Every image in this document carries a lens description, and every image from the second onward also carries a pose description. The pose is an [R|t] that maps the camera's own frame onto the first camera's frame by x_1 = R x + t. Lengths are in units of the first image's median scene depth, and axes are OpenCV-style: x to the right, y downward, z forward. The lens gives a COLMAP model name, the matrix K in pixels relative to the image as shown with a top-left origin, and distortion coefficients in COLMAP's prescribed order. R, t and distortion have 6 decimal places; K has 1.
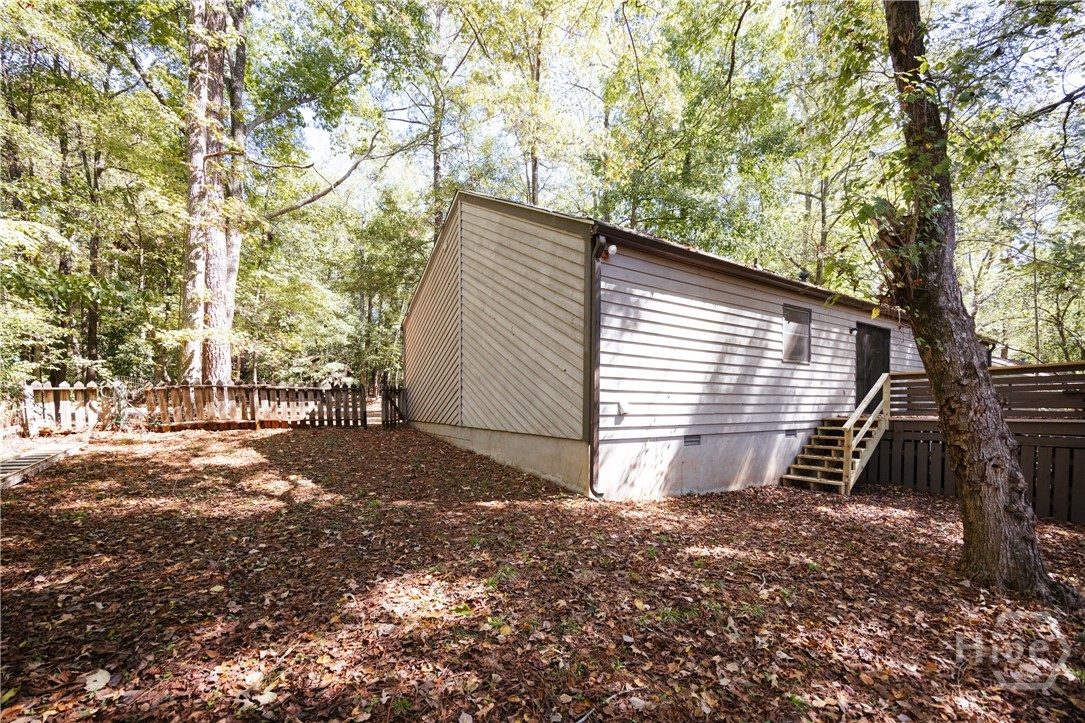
lens RADIAL K [[423.2, 0, 562.1], [0, 423.2, 408.4], [0, 0, 1]] dist [0.001178, 0.000140]
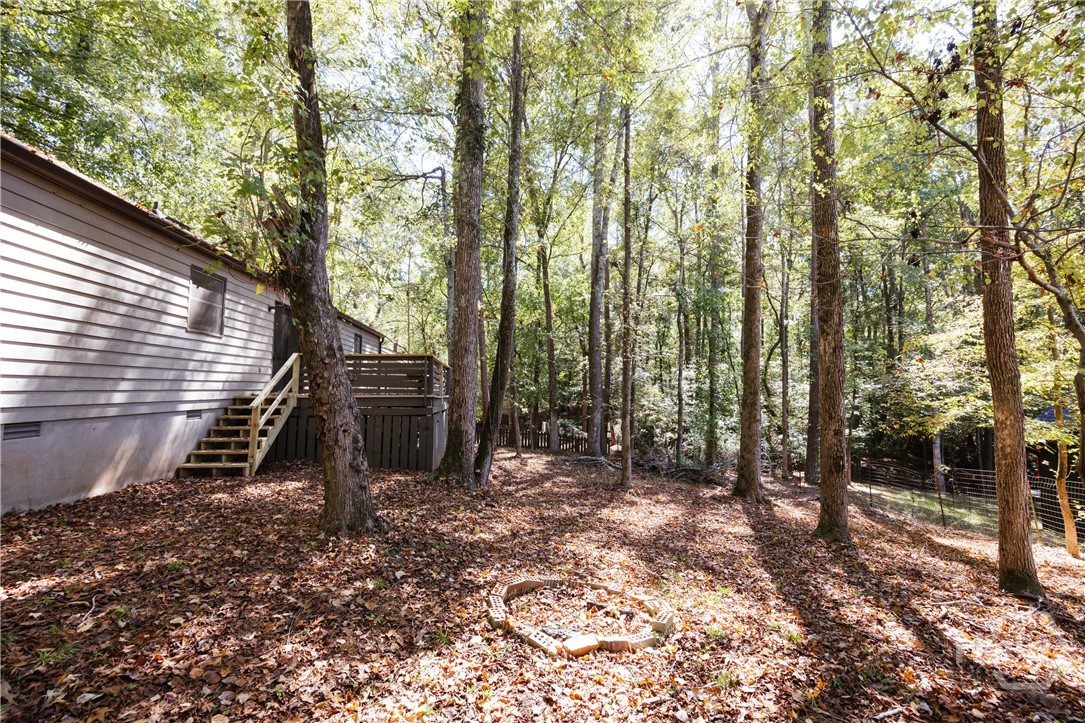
lens RADIAL K [[454.6, 0, 519.6], [0, 454.6, 359.4], [0, 0, 1]] dist [-0.003393, -0.000473]
pose [[0.482678, 0.061088, 0.873665, 0.051041], [-0.003372, 0.997687, -0.067897, 0.008129], [-0.875792, 0.029827, 0.481767, -0.034966]]
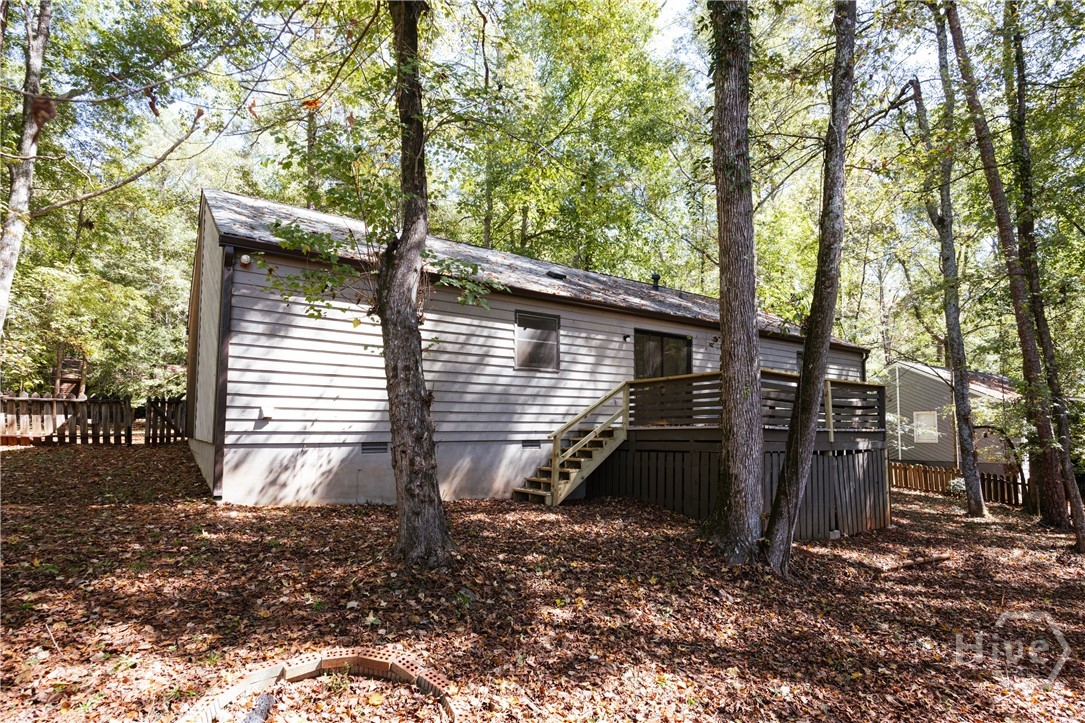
lens RADIAL K [[527.6, 0, 552.7], [0, 527.6, 395.2], [0, 0, 1]] dist [-0.003890, -0.000004]
pose [[0.998778, 0.000455, 0.049423, 0.598490], [0.003037, 0.997503, -0.070553, 0.037199], [-0.049331, 0.070617, 0.996283, -0.216761]]
